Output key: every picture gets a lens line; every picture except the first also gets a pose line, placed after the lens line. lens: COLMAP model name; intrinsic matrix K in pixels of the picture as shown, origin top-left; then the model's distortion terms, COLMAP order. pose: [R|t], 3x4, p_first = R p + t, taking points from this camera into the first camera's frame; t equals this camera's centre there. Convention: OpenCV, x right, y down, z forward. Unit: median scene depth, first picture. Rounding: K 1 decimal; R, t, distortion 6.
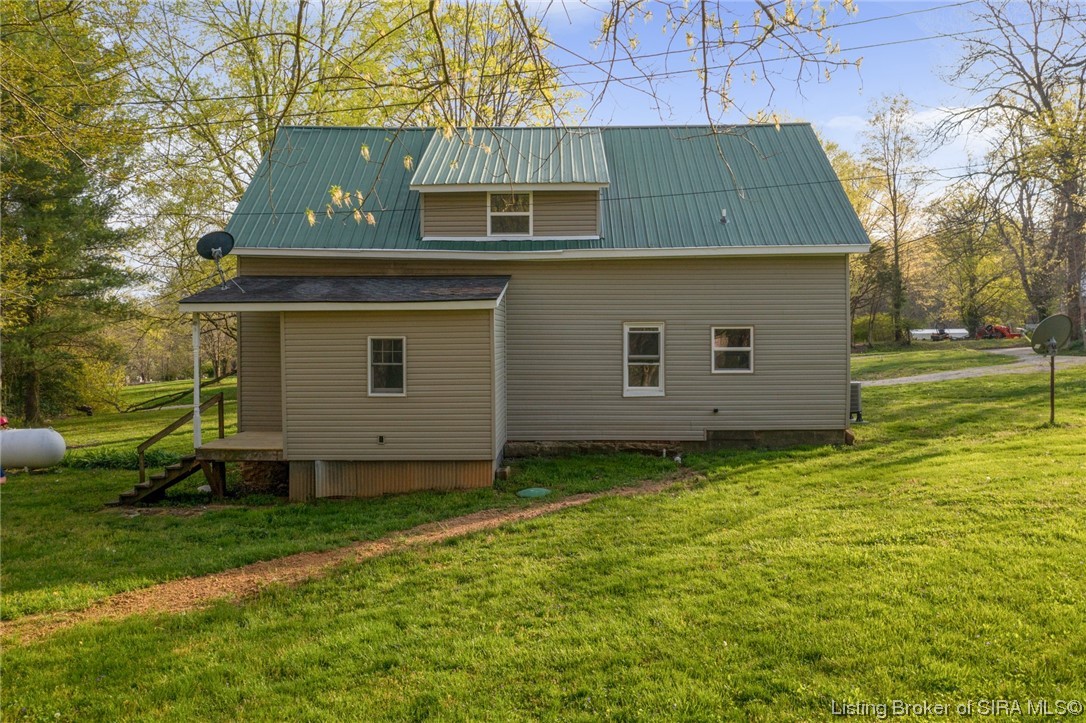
lens RADIAL K [[881.2, 0, 543.0], [0, 881.2, 361.5], [0, 0, 1]] dist [-0.049556, 0.000490]
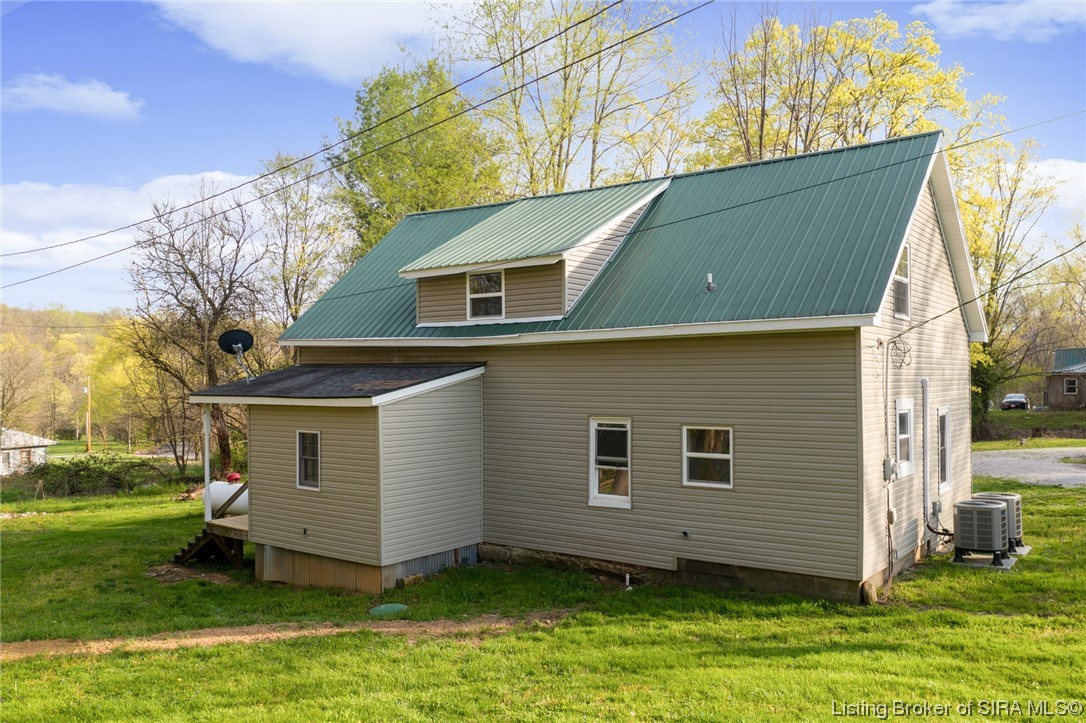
lens RADIAL K [[881.2, 0, 543.0], [0, 881.2, 361.5], [0, 0, 1]] dist [-0.049556, 0.000490]
pose [[0.813213, -0.006767, -0.581927, 0.545970], [-0.018116, 0.999153, -0.036935, -0.065316], [0.581684, 0.040578, 0.812402, 0.288182]]
